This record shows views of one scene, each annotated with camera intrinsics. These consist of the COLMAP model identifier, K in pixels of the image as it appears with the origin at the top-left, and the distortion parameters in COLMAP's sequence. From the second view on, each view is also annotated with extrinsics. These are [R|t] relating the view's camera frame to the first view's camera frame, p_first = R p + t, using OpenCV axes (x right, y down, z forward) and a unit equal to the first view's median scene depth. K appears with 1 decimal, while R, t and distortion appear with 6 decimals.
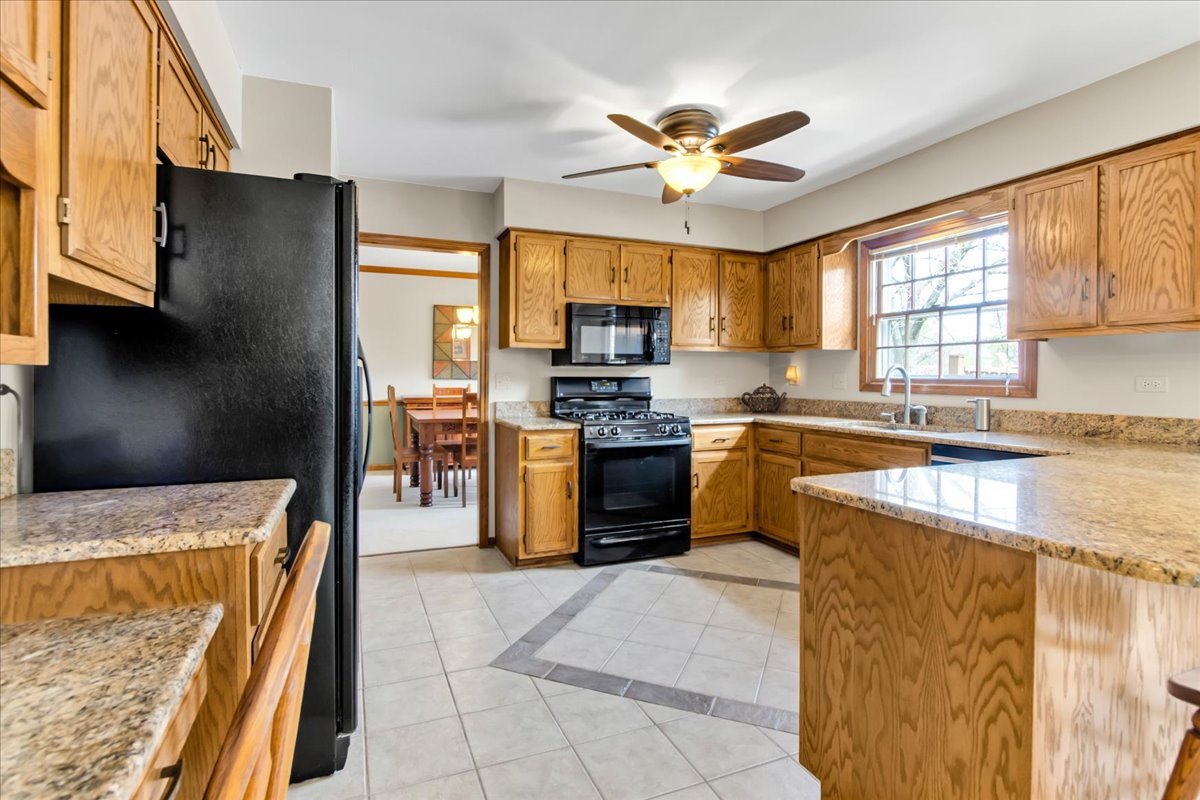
lens RADIAL K [[575.2, 0, 582.0], [0, 575.2, 373.9], [0, 0, 1]] dist [-0.018515, -0.000004]
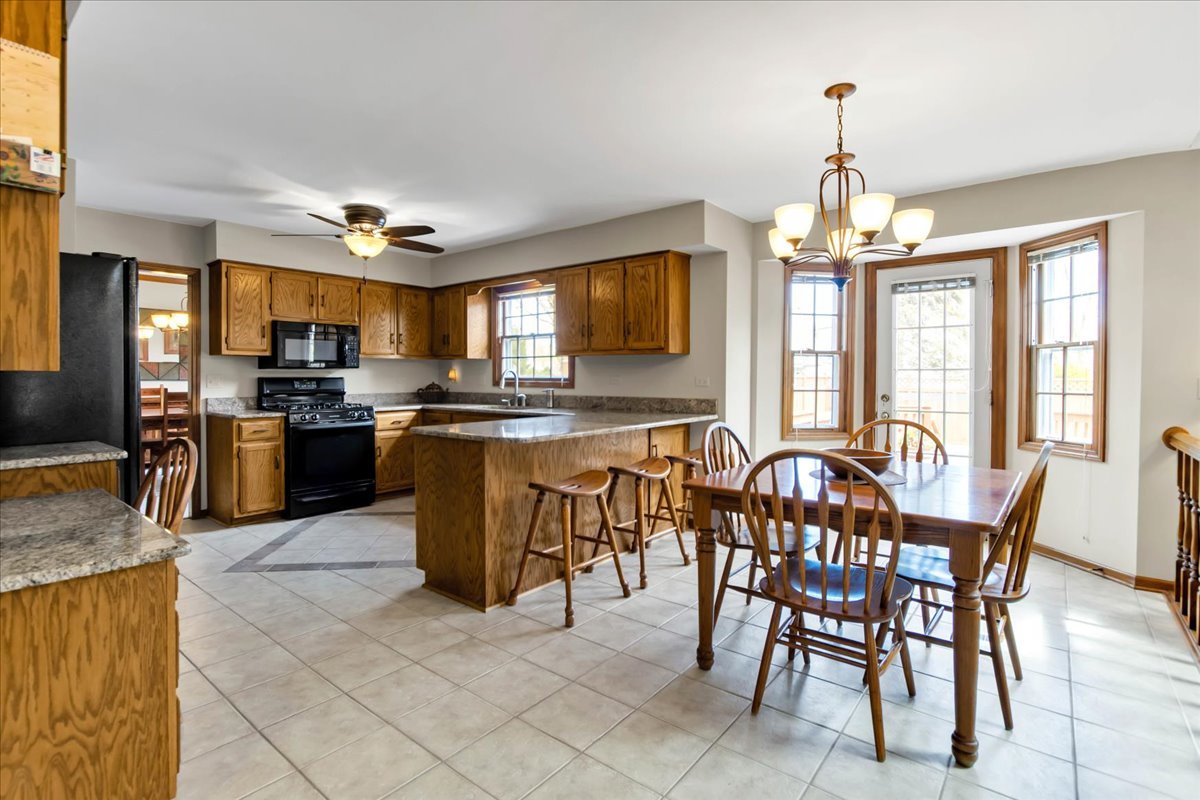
lens RADIAL K [[575.2, 0, 596.1], [0, 575.2, 382.6], [0, 0, 1]] dist [-0.018515, -0.000004]
pose [[0.871406, -0.008708, 0.490485, -0.025052], [0.001177, 0.999877, 0.015660, -0.003012], [-0.490561, -0.013069, 0.871309, -0.494691]]
